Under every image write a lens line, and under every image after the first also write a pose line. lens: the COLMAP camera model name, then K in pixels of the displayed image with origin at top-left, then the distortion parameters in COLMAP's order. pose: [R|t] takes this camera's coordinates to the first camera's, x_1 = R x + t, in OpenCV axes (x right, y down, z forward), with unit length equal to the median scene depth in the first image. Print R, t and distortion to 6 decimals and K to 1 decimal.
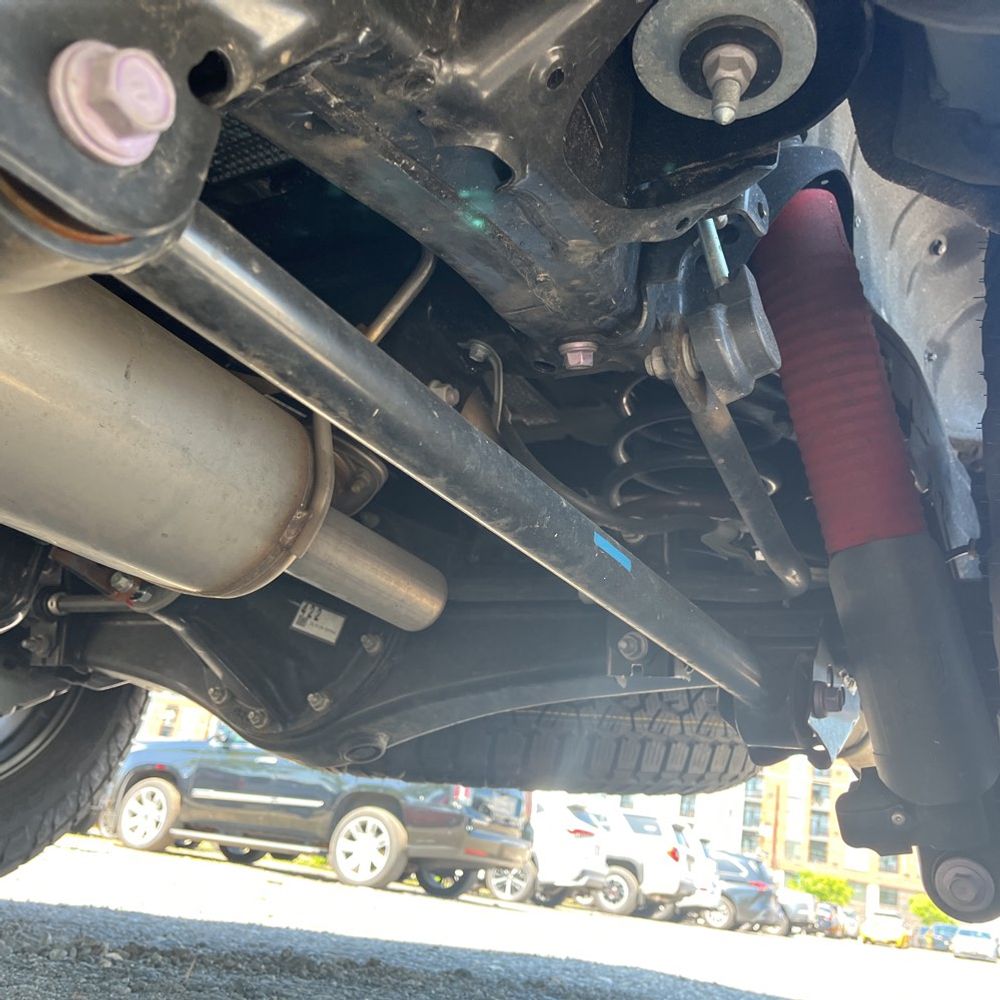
lens RADIAL K [[1008.2, 0, 500.0], [0, 1008.2, 500.0], [0, 0, 1]] dist [0.039121, -0.028120]
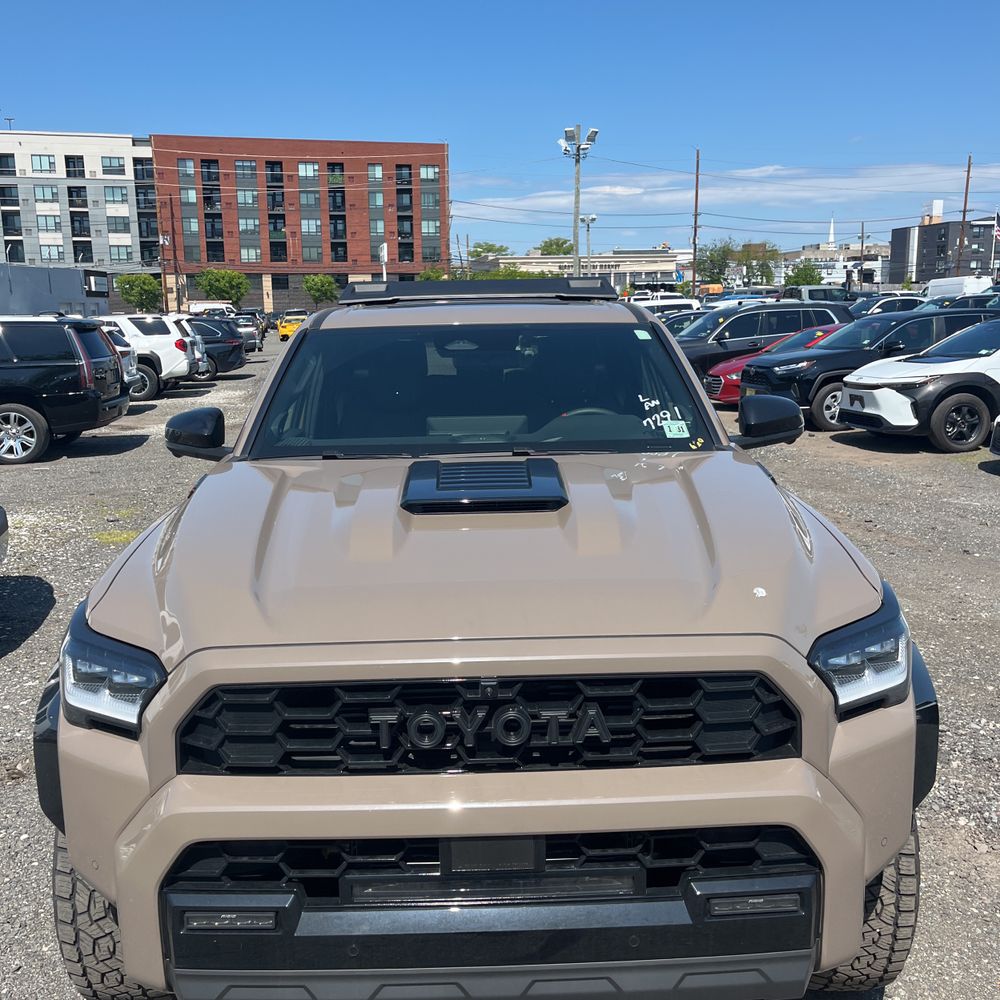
lens RADIAL K [[1008.2, 0, 500.0], [0, 1008.2, 500.0], [0, 0, 1]] dist [0.039121, -0.028120]
pose [[0.834652, -0.258727, 0.486227, -0.137146], [-0.053903, 0.840192, 0.539603, -0.158374], [-0.548134, -0.476590, 0.687322, -0.125830]]
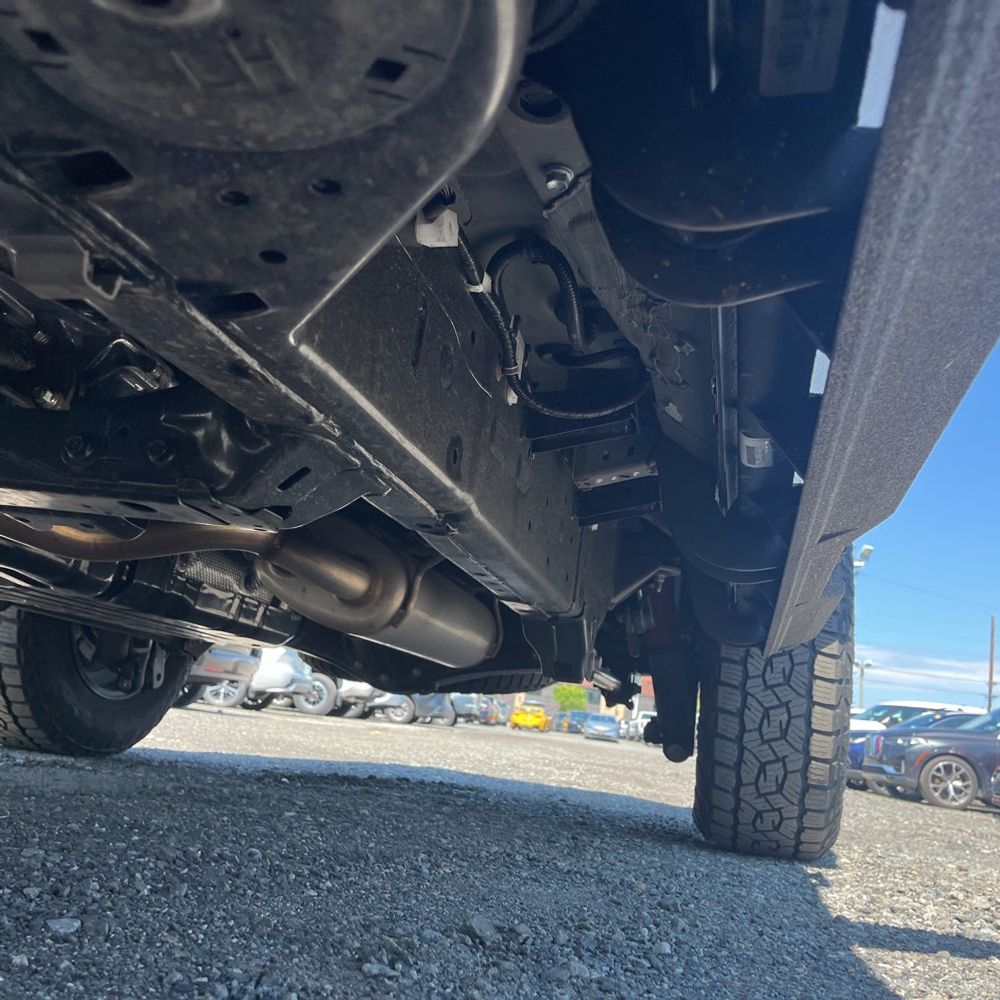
lens RADIAL K [[1008.2, 0, 500.0], [0, 1008.2, 500.0], [0, 0, 1]] dist [0.039121, -0.028120]
pose [[0.952481, 0.042726, 0.301586, -0.033756], [-0.097473, 0.980803, 0.168893, -0.028023], [-0.288580, -0.190263, 0.938361, -0.053568]]
